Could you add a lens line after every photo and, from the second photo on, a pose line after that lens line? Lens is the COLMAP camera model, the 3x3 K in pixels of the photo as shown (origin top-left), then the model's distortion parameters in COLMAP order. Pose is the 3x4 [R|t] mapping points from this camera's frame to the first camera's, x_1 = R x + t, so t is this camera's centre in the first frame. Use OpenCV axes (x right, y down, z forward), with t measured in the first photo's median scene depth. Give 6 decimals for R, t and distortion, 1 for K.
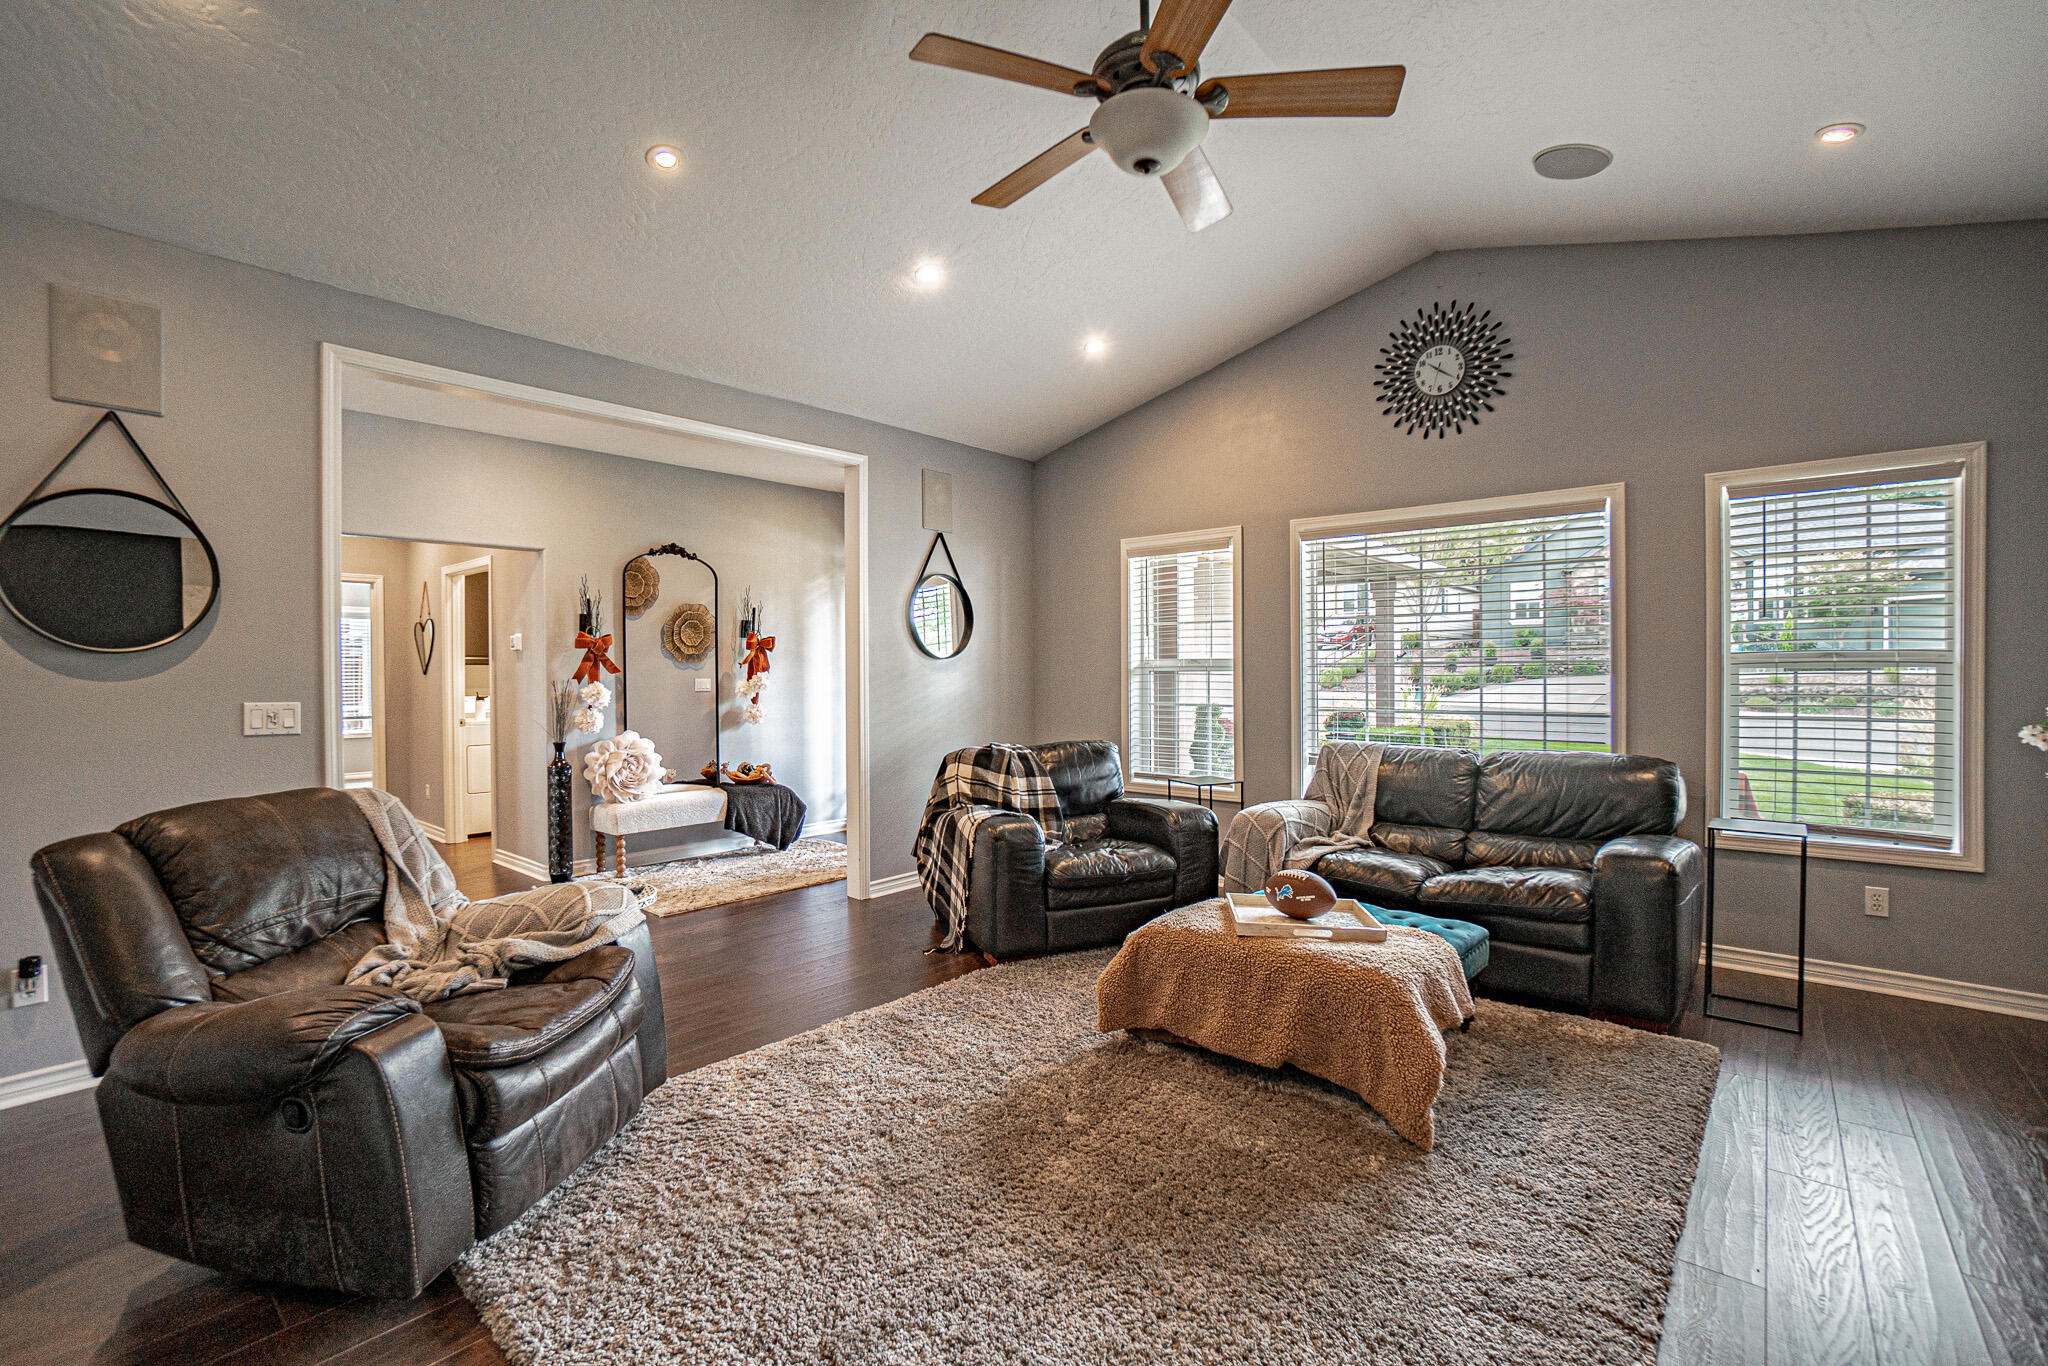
lens RADIAL K [[907.2, 0, 1018.1], [0, 907.2, 688.6], [0, 0, 1]] dist [-0.052908, 0.017458]
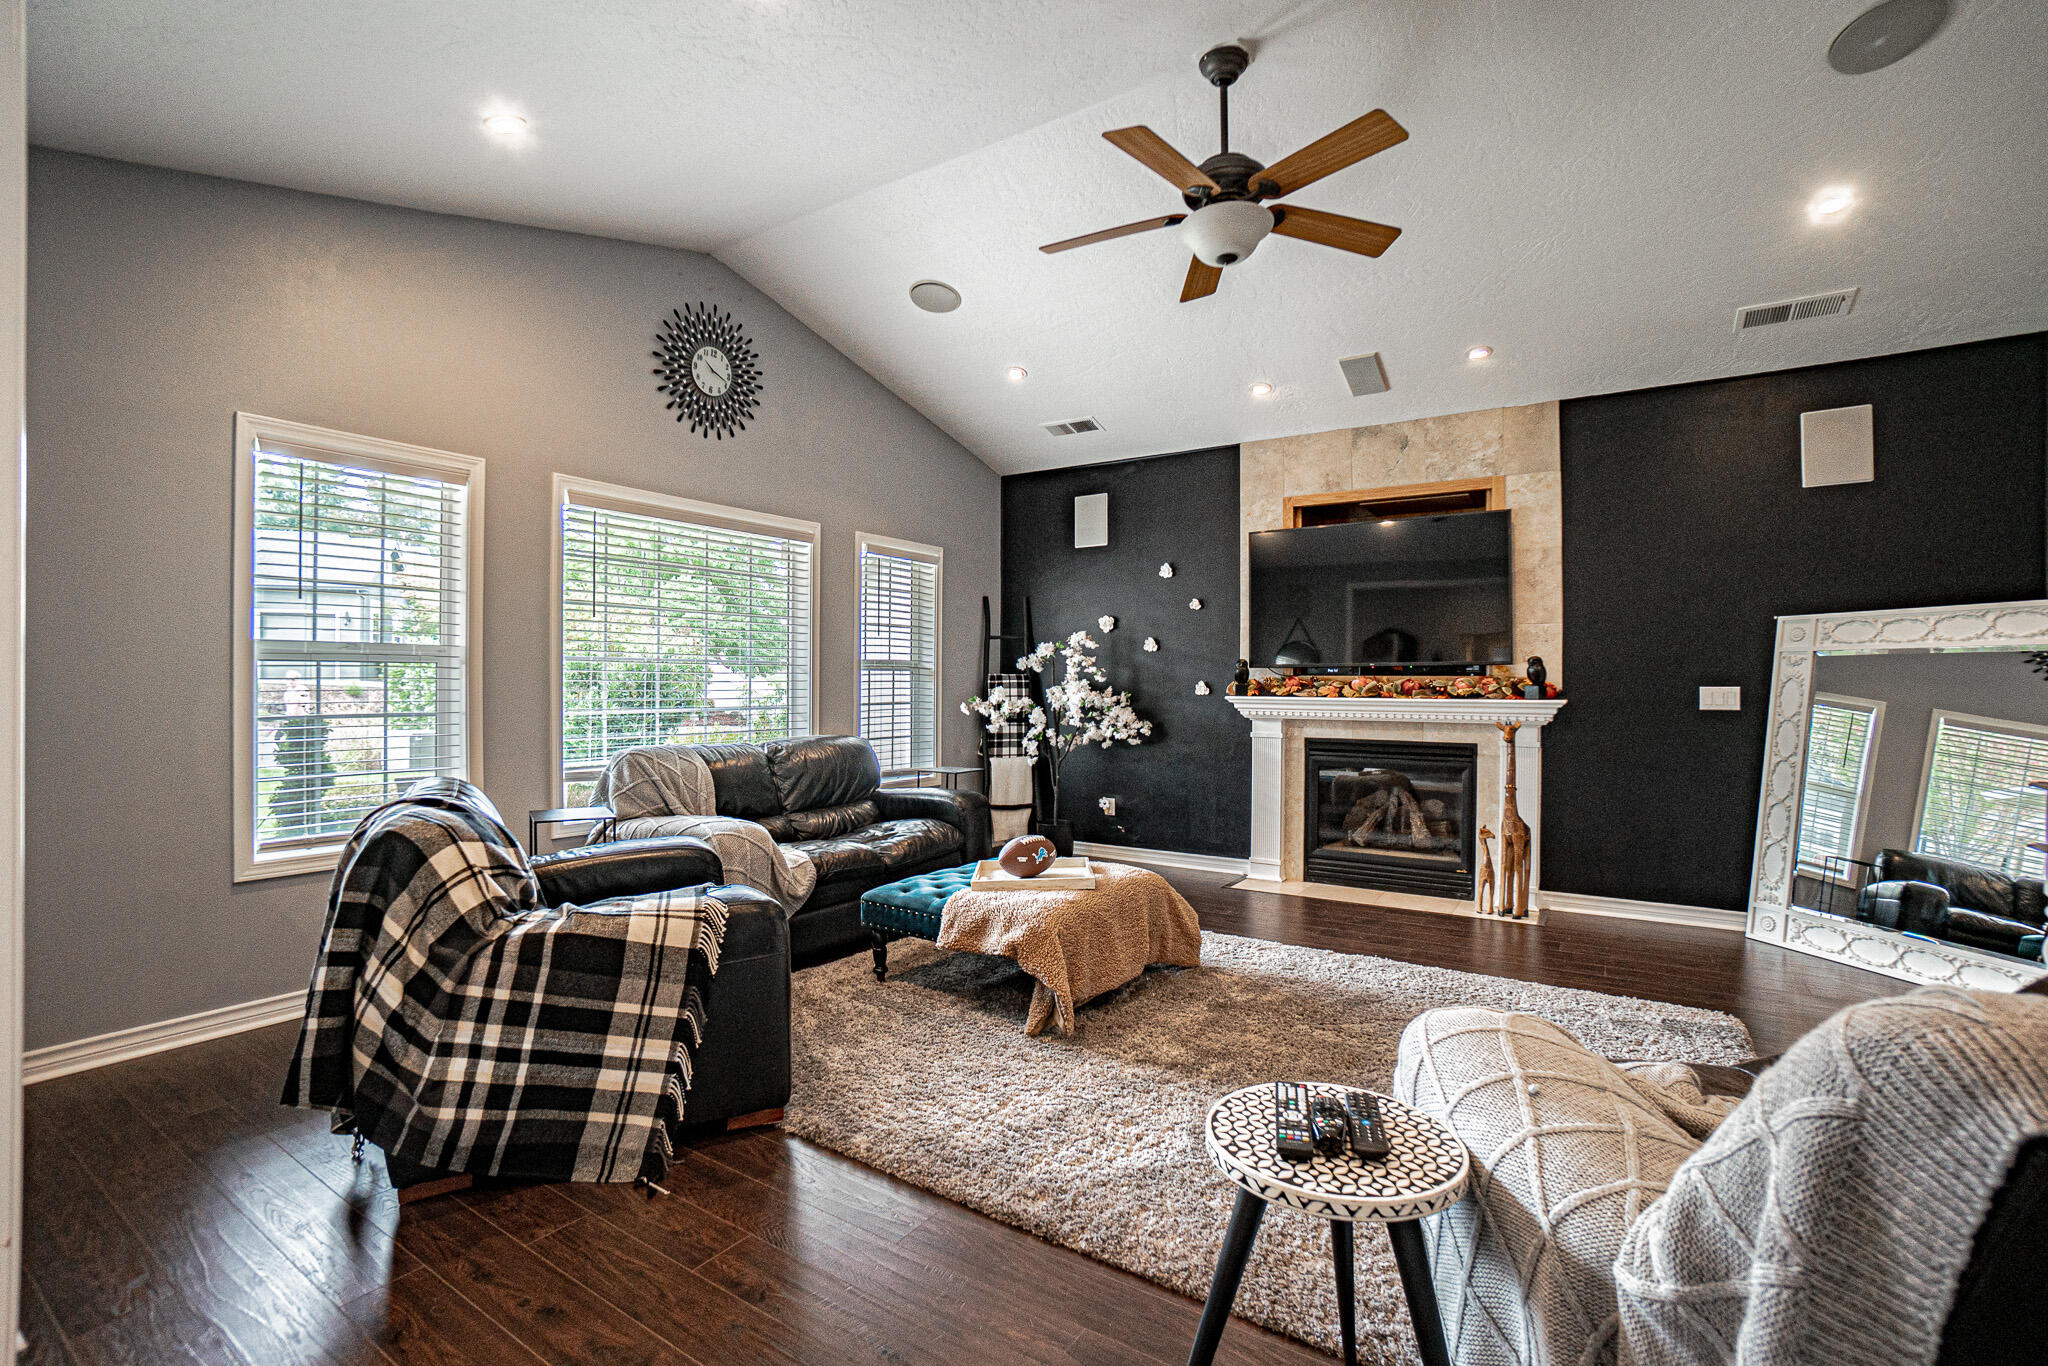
lens RADIAL K [[907.2, 0, 1018.3], [0, 907.2, 674.0], [0, 0, 1]] dist [-0.052908, 0.017458]
pose [[-0.111397, 0.011690, 0.993707, -0.614271], [0.010706, 0.999887, -0.010563, 0.001684], [-0.993718, 0.009462, -0.111510, 0.822895]]
